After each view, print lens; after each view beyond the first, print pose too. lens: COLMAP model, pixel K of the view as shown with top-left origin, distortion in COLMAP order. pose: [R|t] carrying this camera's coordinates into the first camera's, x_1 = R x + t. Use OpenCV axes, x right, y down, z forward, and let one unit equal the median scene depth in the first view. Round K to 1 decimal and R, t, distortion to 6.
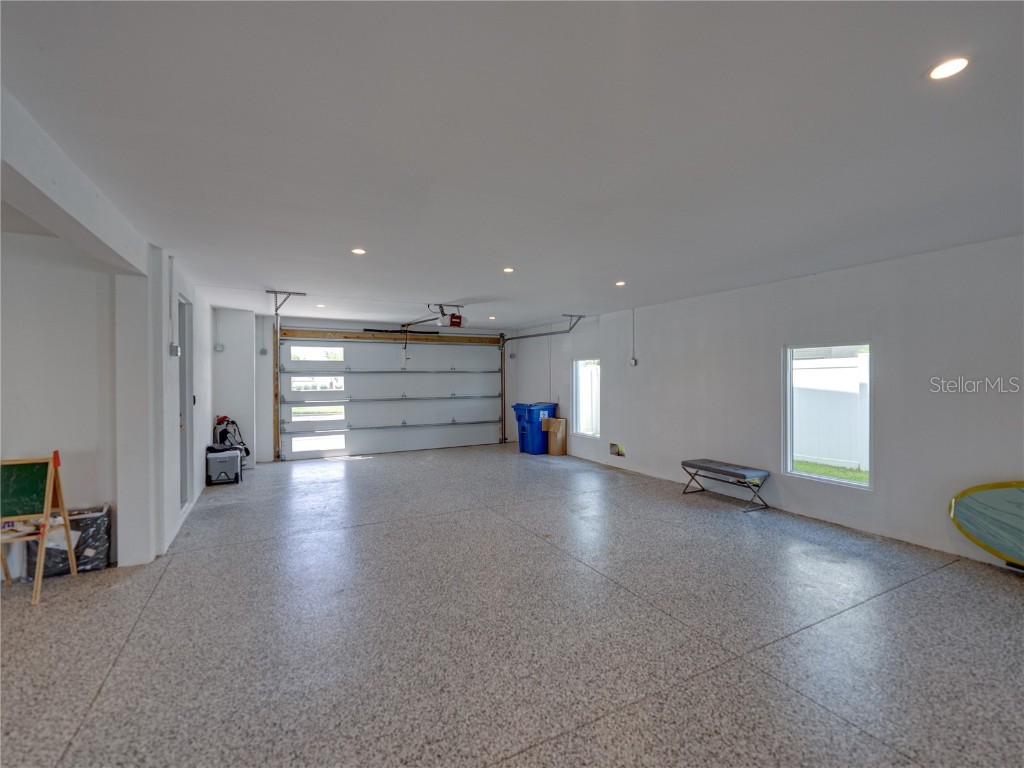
lens RADIAL K [[453.8, 0, 512.0], [0, 453.8, 384.0], [0, 0, 1]] dist [0.000231, -0.000014]
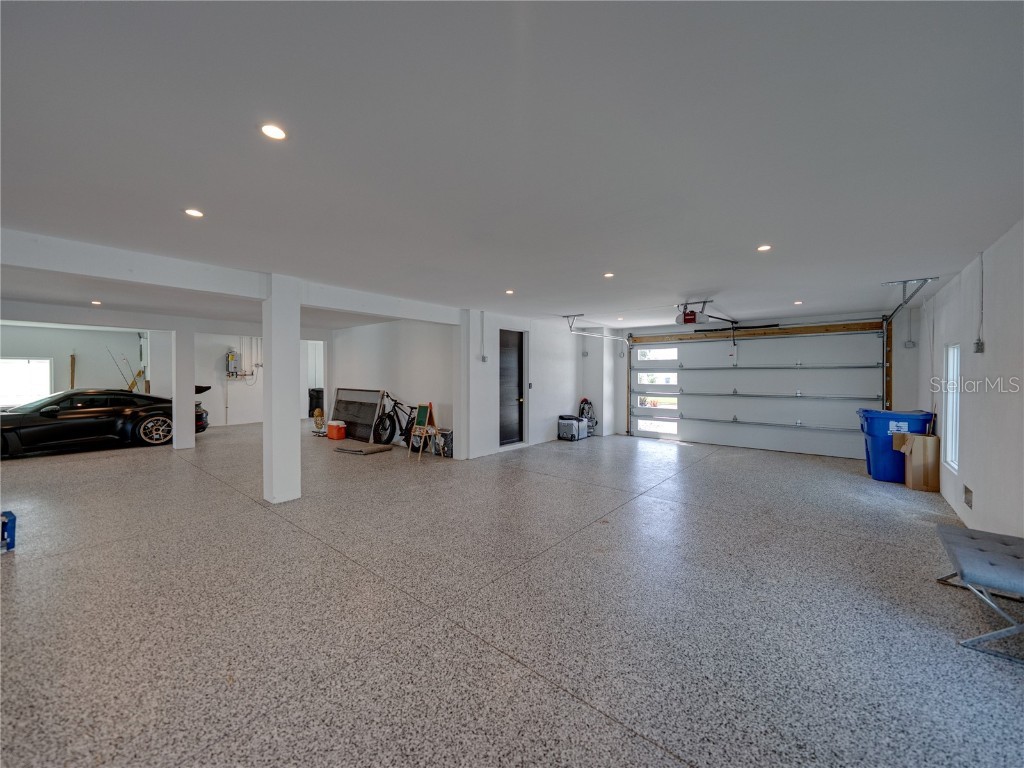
lens RADIAL K [[399.5, 0, 513.2], [0, 399.5, 371.1], [0, 0, 1]] dist [0.000418, 0.000126]
pose [[0.372898, -0.005074, -0.927859, 0.452273], [-0.016890, 0.999782, -0.012255, -0.000840], [0.927719, 0.020242, 0.372731, 0.234598]]
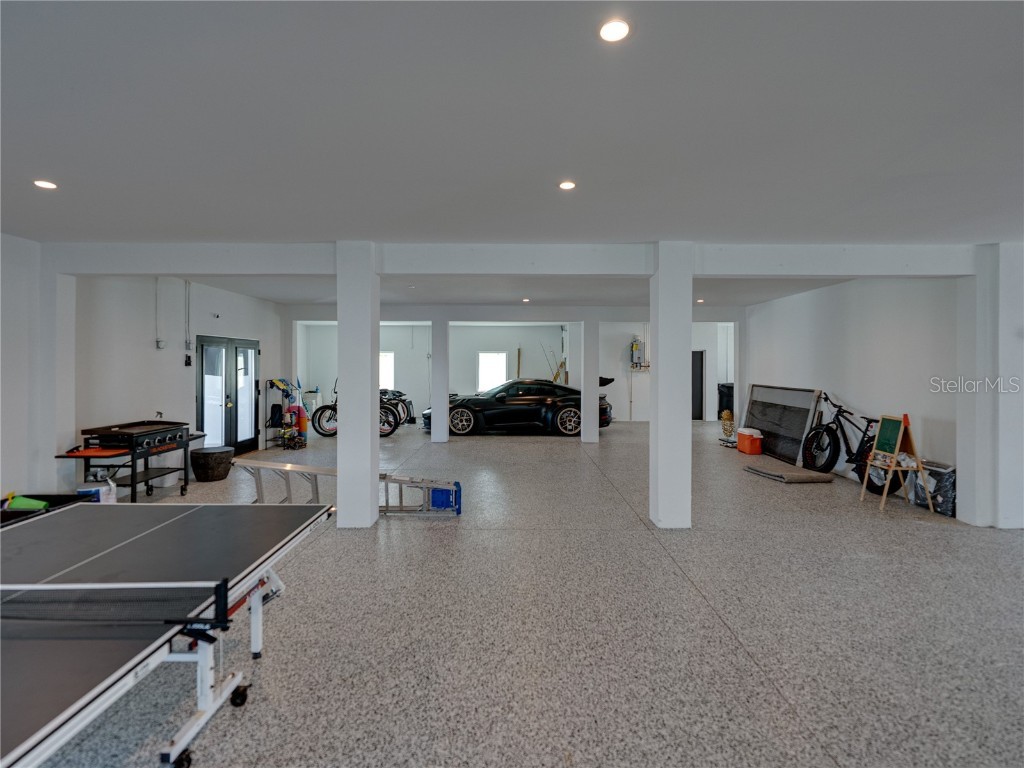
lens RADIAL K [[505.4, 0, 508.2], [0, 505.4, 367.3], [0, 0, 1]] dist [-0.000210, 0.000813]
pose [[-0.478825, 0.006668, -0.877885, 0.387264], [-0.013869, 0.999789, 0.015159, -0.002878], [0.877801, 0.019434, -0.478632, 0.254883]]
